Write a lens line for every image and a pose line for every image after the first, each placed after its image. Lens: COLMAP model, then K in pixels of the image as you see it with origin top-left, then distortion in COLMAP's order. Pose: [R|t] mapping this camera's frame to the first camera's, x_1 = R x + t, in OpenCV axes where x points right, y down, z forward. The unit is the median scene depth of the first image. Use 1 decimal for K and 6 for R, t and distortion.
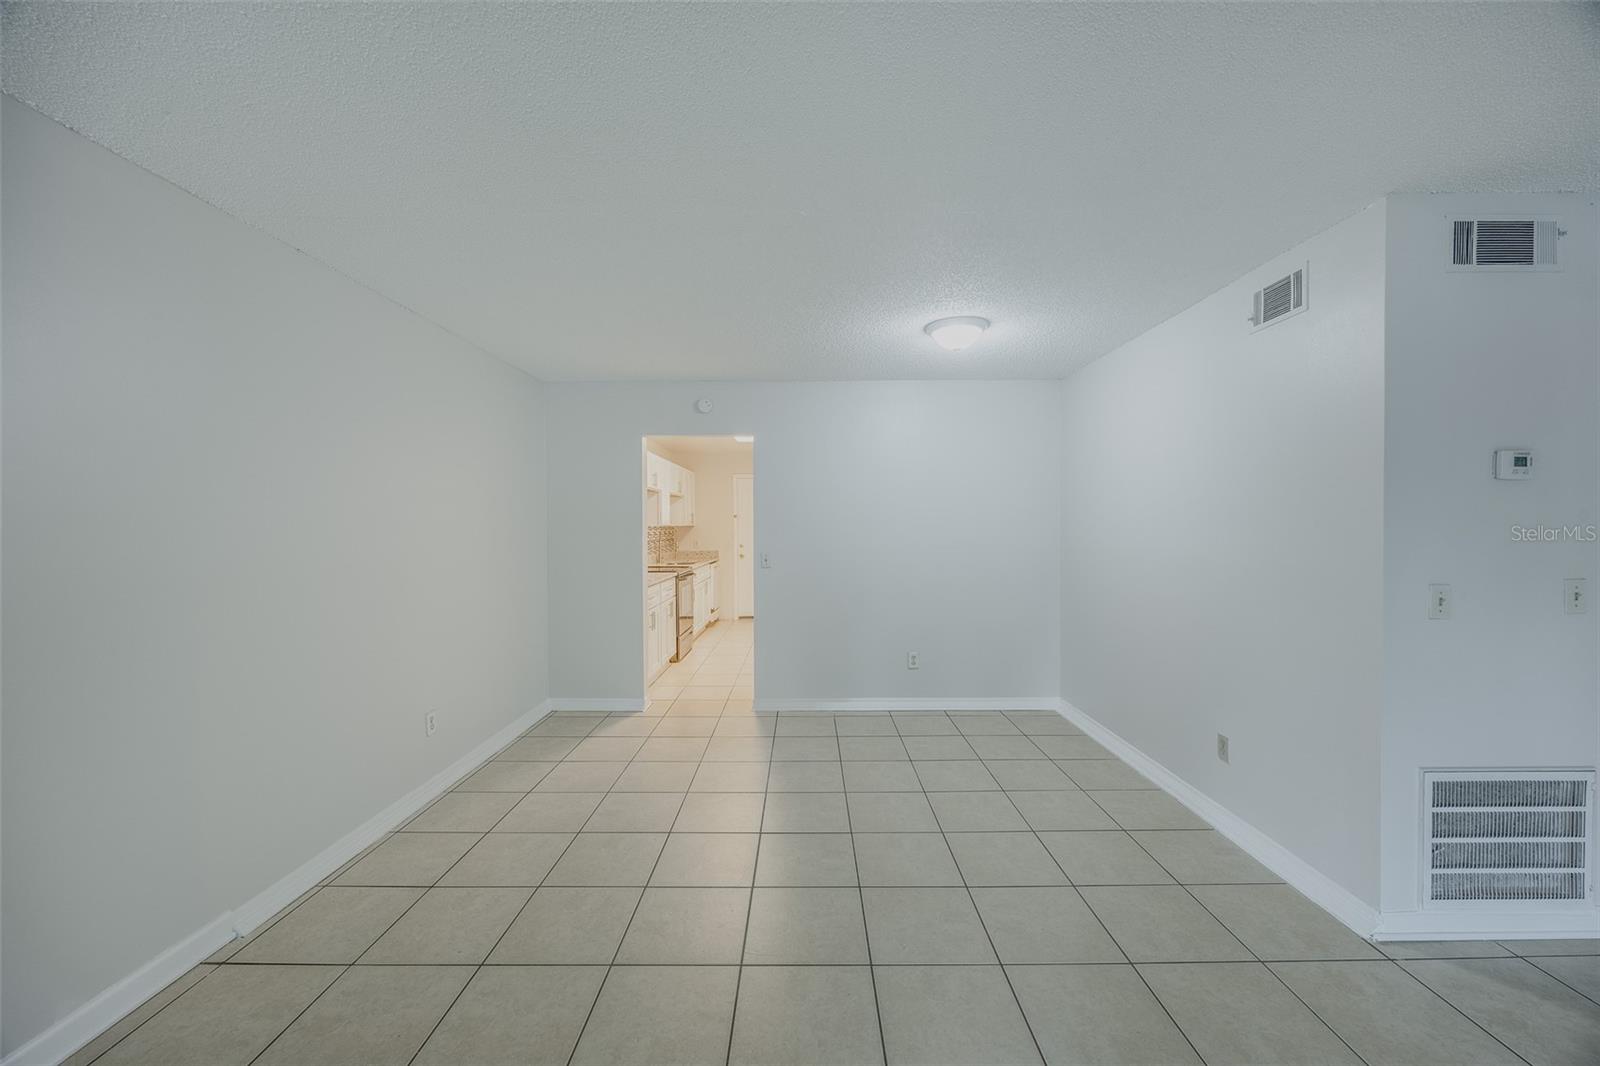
lens RADIAL K [[615.5, 0, 802.2], [0, 615.5, 532.4], [0, 0, 1]] dist [0.001068, 0.000047]
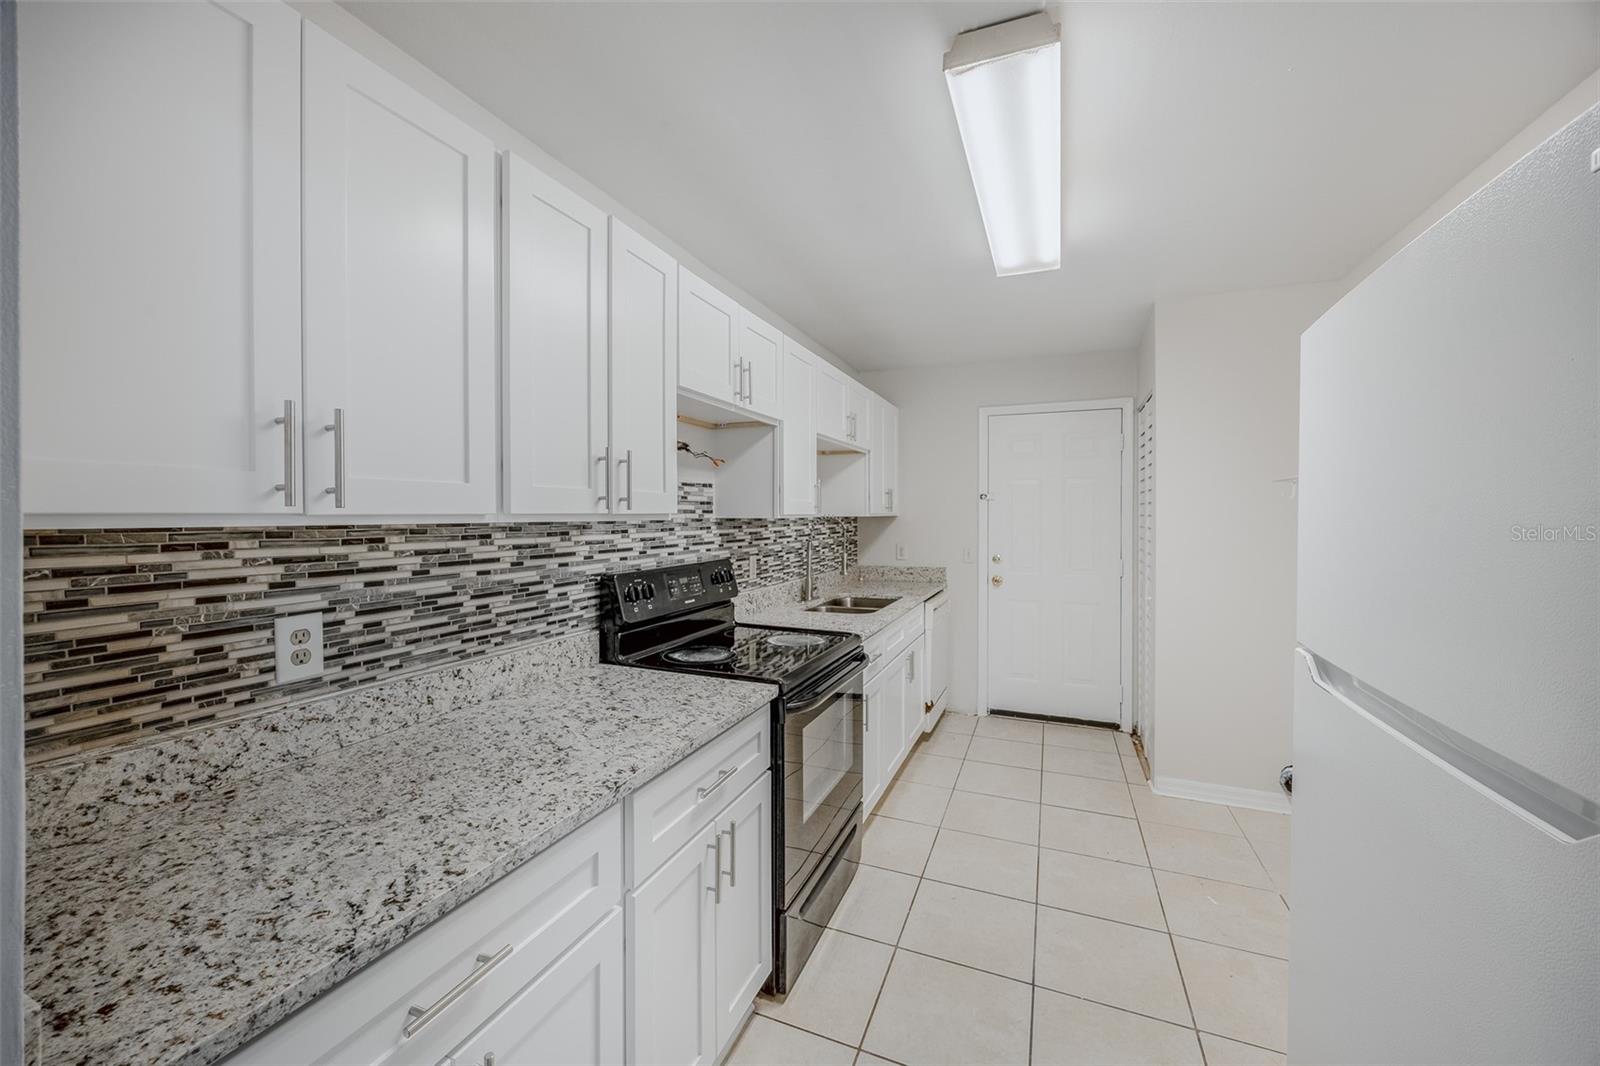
lens RADIAL K [[615.5, 0, 800.3], [0, 615.5, 522.8], [0, 0, 1]] dist [0.001068, 0.000047]
pose [[0.925886, 0.011478, -0.377629, -0.062456], [-0.007734, 0.999905, 0.011431, -0.010217], [0.377724, -0.007663, 0.925887, 0.530275]]
